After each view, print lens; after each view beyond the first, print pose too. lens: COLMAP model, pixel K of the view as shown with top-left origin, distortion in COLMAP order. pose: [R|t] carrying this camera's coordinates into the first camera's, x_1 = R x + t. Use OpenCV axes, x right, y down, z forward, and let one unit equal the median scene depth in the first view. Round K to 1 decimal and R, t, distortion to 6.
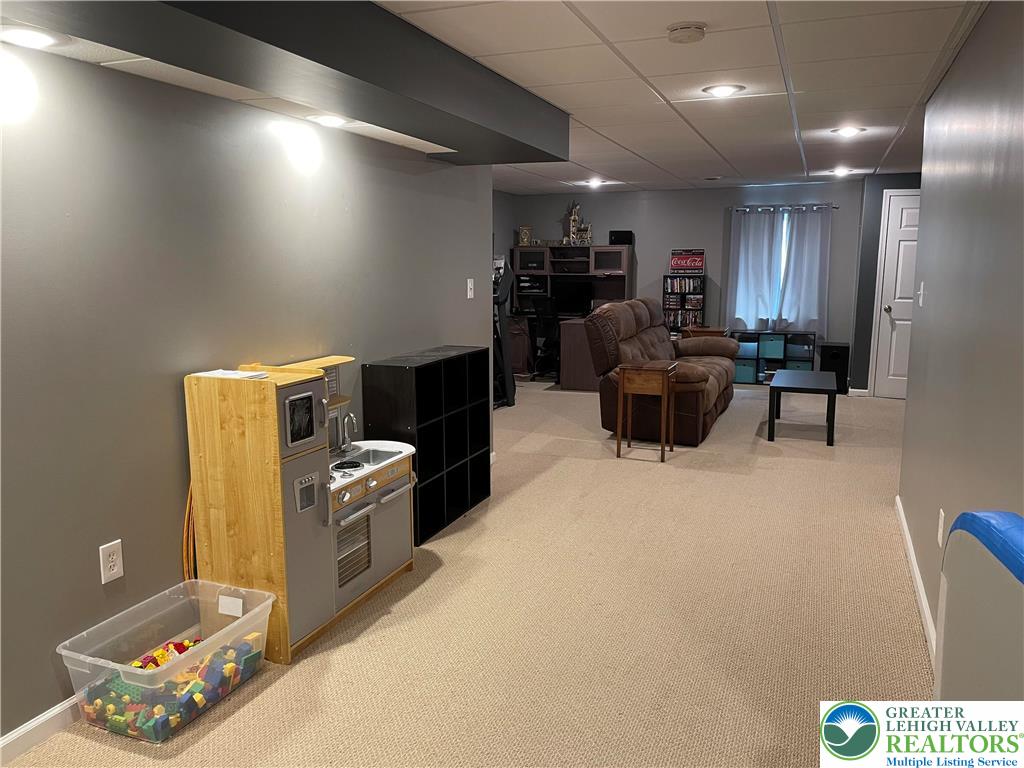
lens RADIAL K [[774.5, 0, 507.9], [0, 774.5, 387.4], [0, 0, 1]] dist [0.089372, -0.126343]
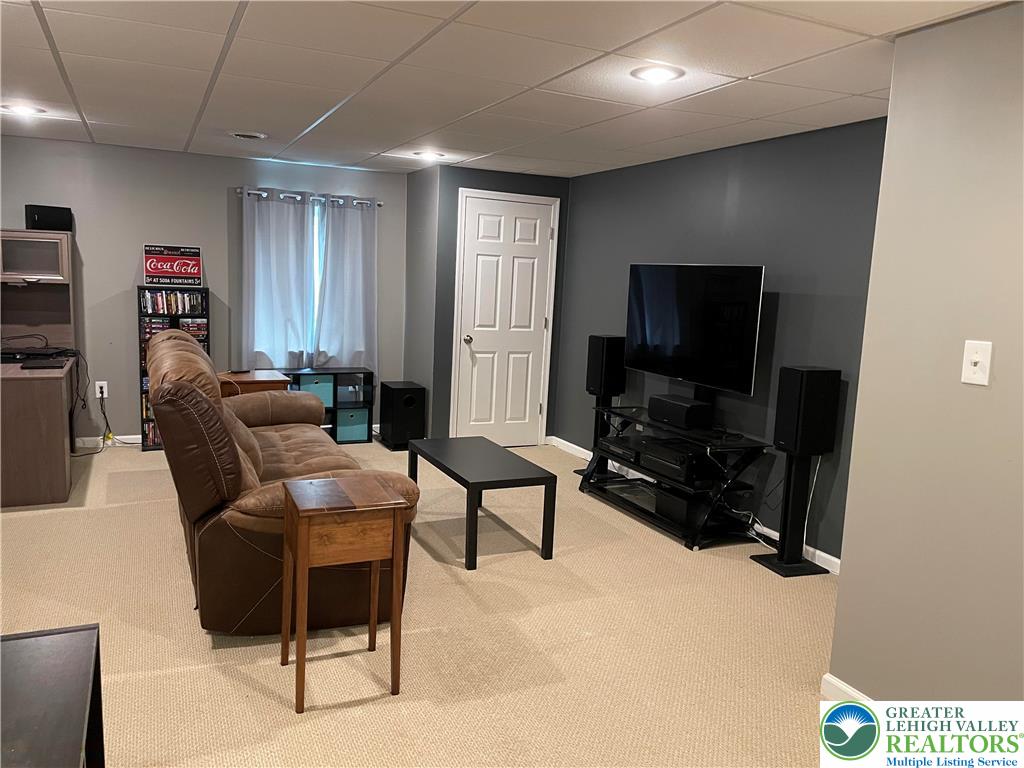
lens RADIAL K [[774.5, 0, 507.9], [0, 774.5, 387.4], [0, 0, 1]] dist [0.089372, -0.126343]
pose [[0.687796, -0.071892, 0.722336, -0.053660], [0.075271, 0.996783, 0.027535, -0.061228], [-0.721991, 0.035432, 0.690994, 0.376041]]
